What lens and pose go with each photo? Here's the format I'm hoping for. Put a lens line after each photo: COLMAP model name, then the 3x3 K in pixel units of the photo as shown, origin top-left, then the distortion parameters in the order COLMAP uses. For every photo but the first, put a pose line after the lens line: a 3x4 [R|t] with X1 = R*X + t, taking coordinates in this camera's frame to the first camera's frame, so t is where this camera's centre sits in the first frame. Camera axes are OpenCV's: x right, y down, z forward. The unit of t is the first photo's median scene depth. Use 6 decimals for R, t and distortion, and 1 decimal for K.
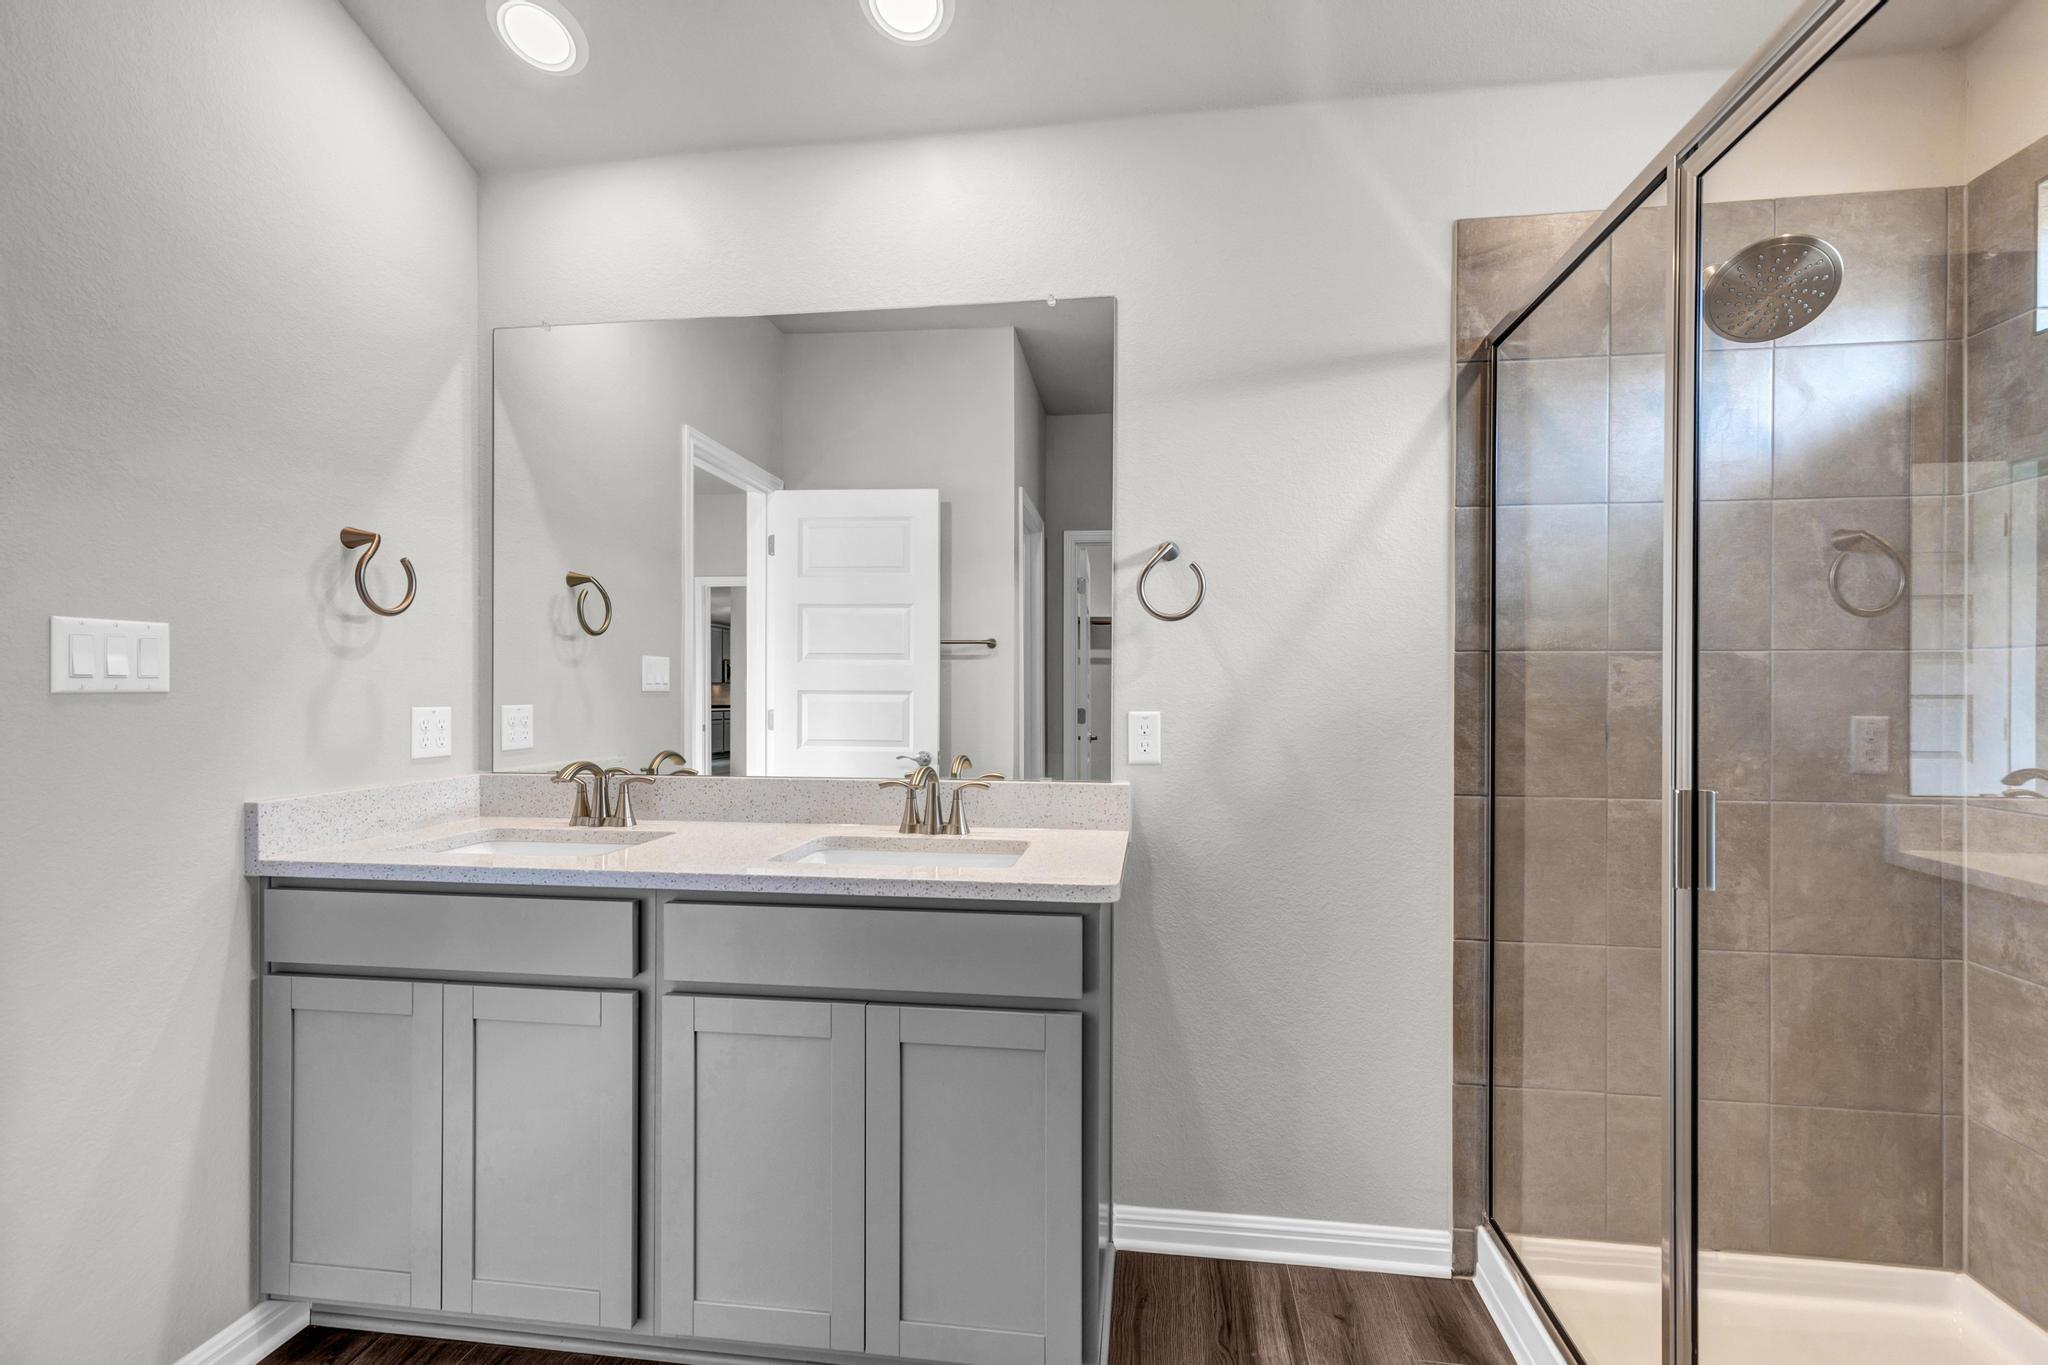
lens RADIAL K [[923.8, 0, 1038.9], [0, 923.8, 676.3], [0, 0, 1]] dist [0.011030, -0.003292]
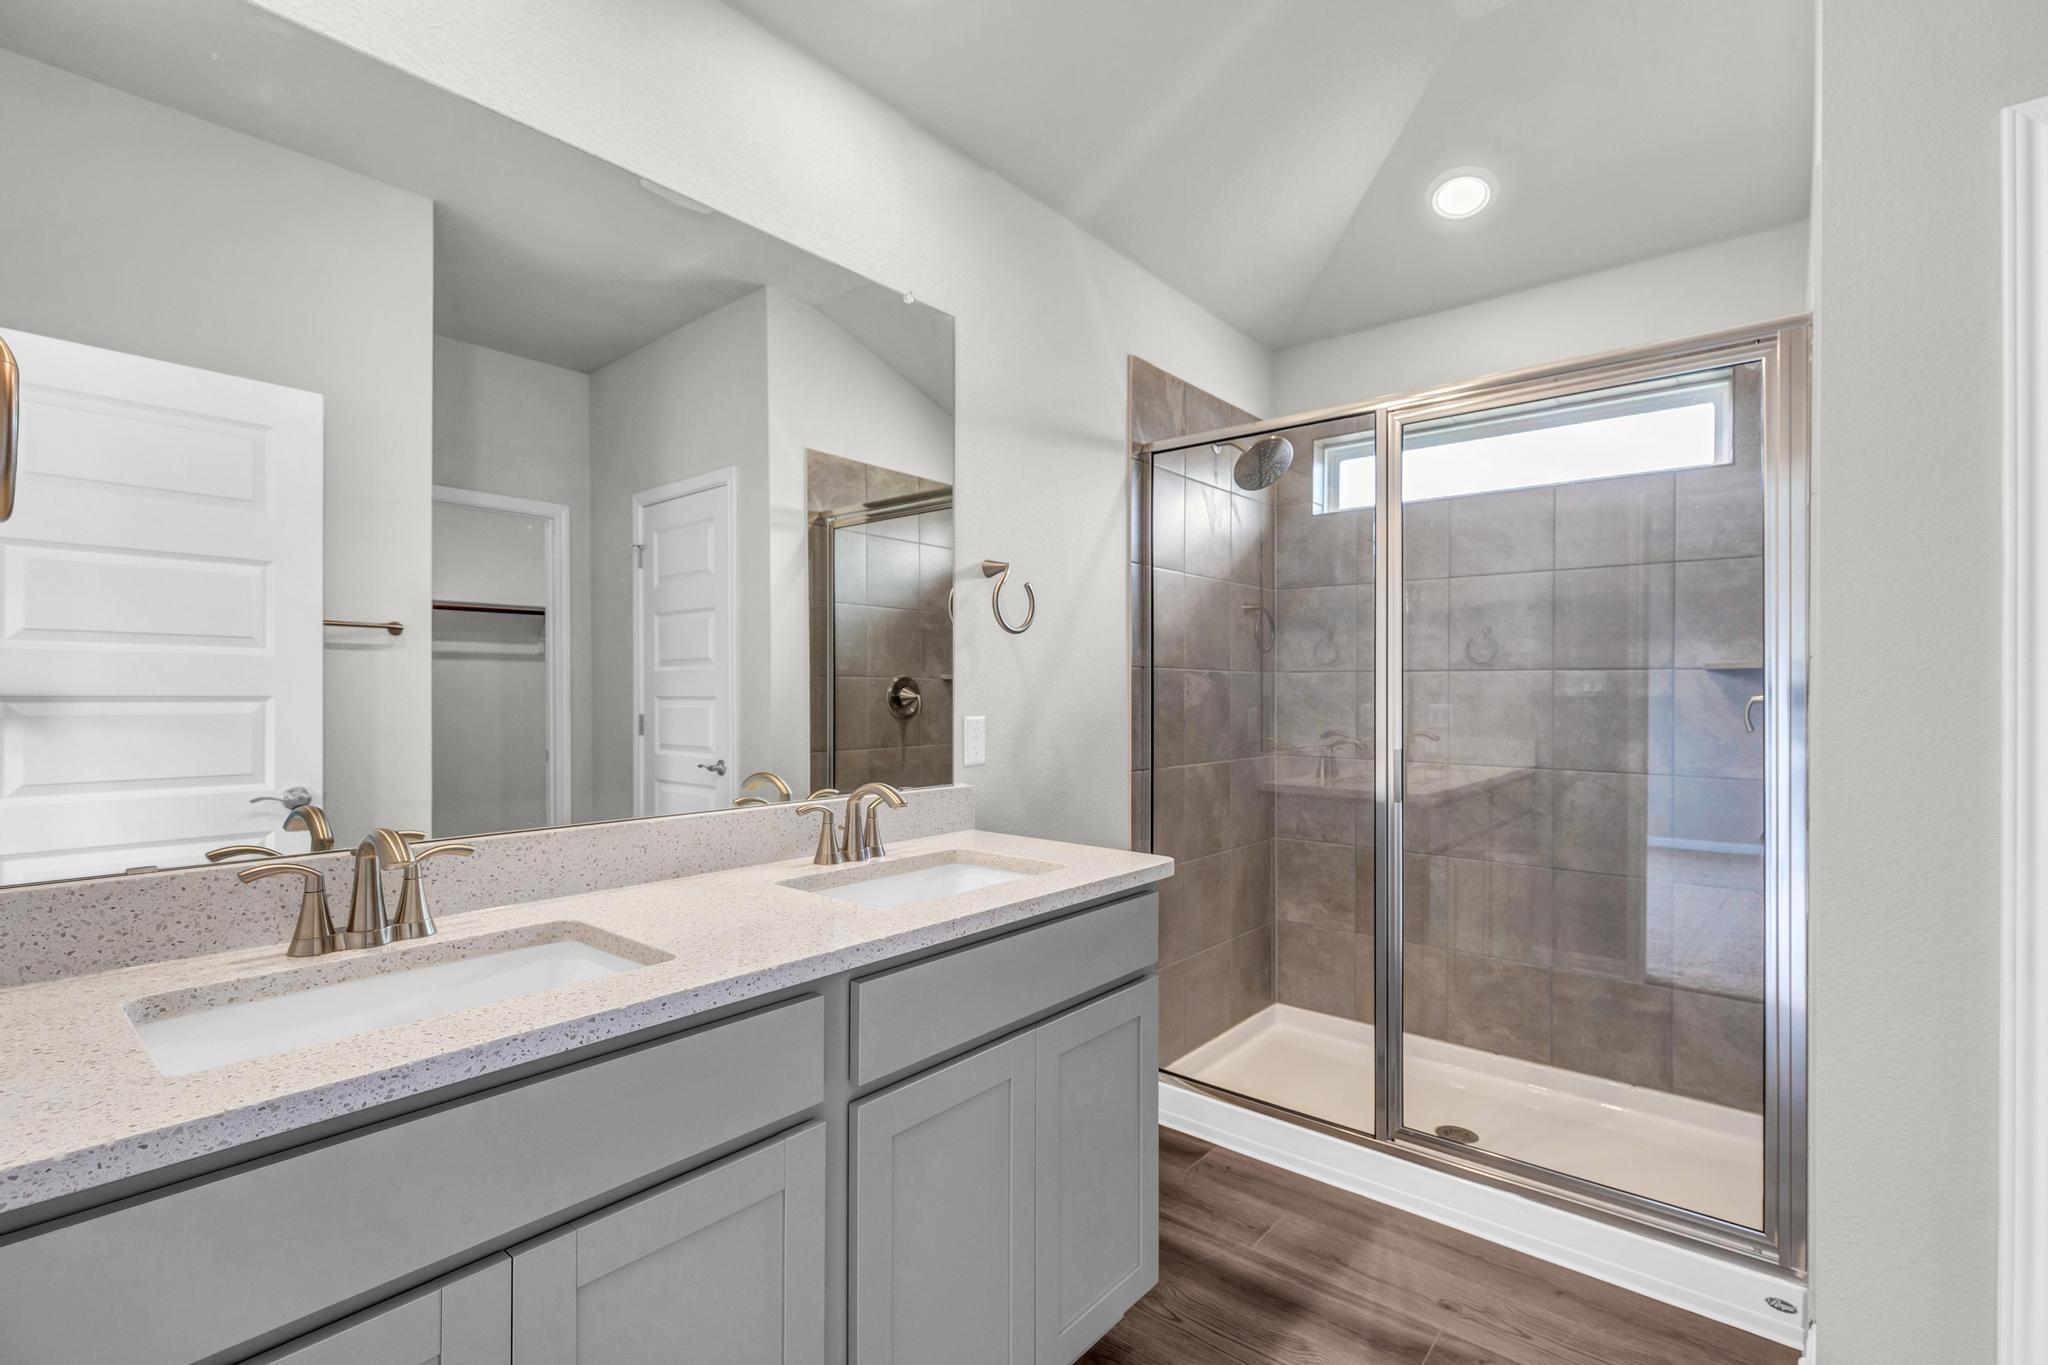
lens RADIAL K [[923.8, 0, 1032.9], [0, 923.8, 678.8], [0, 0, 1]] dist [0.011030, -0.003292]
pose [[0.528478, 0.011059, 0.848875, -0.801854], [-0.013852, 0.999894, -0.004403, -0.001719], [-0.848834, -0.009432, 0.528575, 0.398040]]
